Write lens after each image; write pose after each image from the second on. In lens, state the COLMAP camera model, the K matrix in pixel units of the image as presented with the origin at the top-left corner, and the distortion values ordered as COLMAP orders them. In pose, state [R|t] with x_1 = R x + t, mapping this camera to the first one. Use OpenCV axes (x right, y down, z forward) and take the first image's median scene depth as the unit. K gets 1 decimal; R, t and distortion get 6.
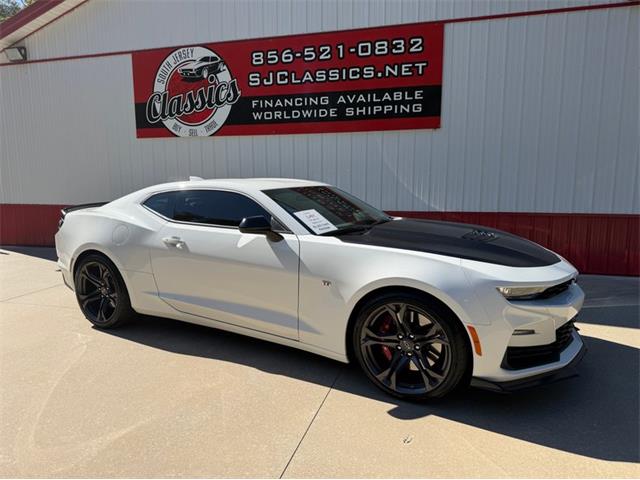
lens RADIAL K [[446.6, 0, 319.5], [0, 446.6, 241.6], [0, 0, 1]] dist [0.099184, -0.171148]
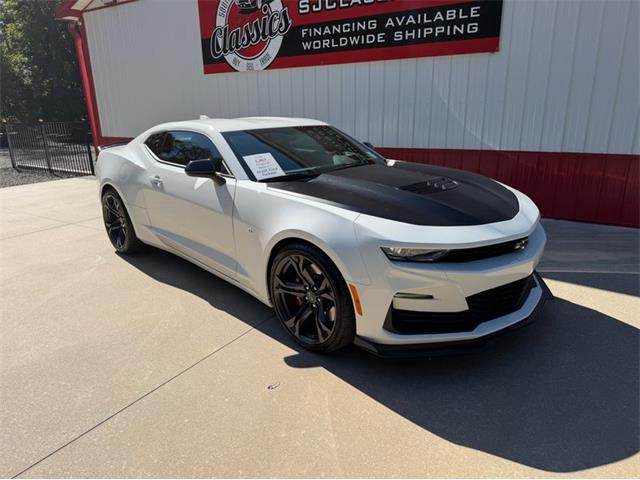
lens RADIAL K [[454.1, 0, 316.6], [0, 454.1, 240.1], [0, 0, 1]] dist [0.011637, -0.015967]
pose [[0.957178, 0.067635, -0.281490, 0.198847], [-0.024961, 0.987986, 0.152512, -0.019270], [0.288423, -0.138955, 0.947367, 0.030132]]
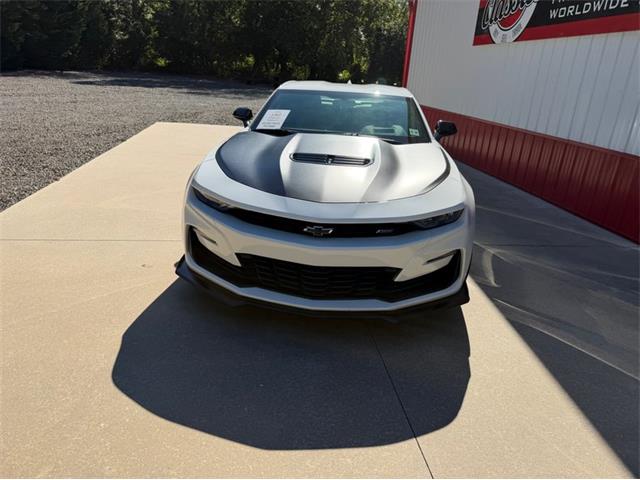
lens RADIAL K [[453.1, 0, 320.0], [0, 453.1, 240.0], [0, 0, 1]] dist [0.029106, -0.037903]
pose [[0.404569, 0.345831, -0.846596, 0.571394], [-0.193570, 0.937148, 0.290318, -0.058398], [0.893786, 0.046422, 0.446084, 0.300211]]
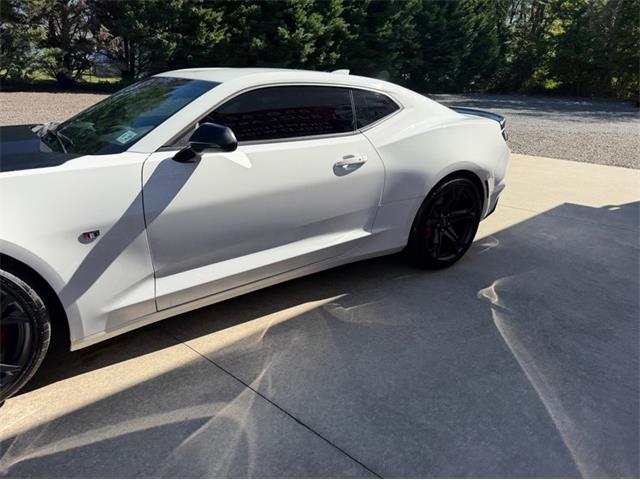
lens RADIAL K [[454.1, 0, 316.6], [0, 454.1, 240.1], [0, 0, 1]] dist [0.011637, -0.015967]
pose [[-0.420216, 0.299669, -0.856515, 0.330654], [-0.157958, 0.905329, 0.394244, -0.125458], [0.893570, 0.300961, -0.333098, 0.903591]]
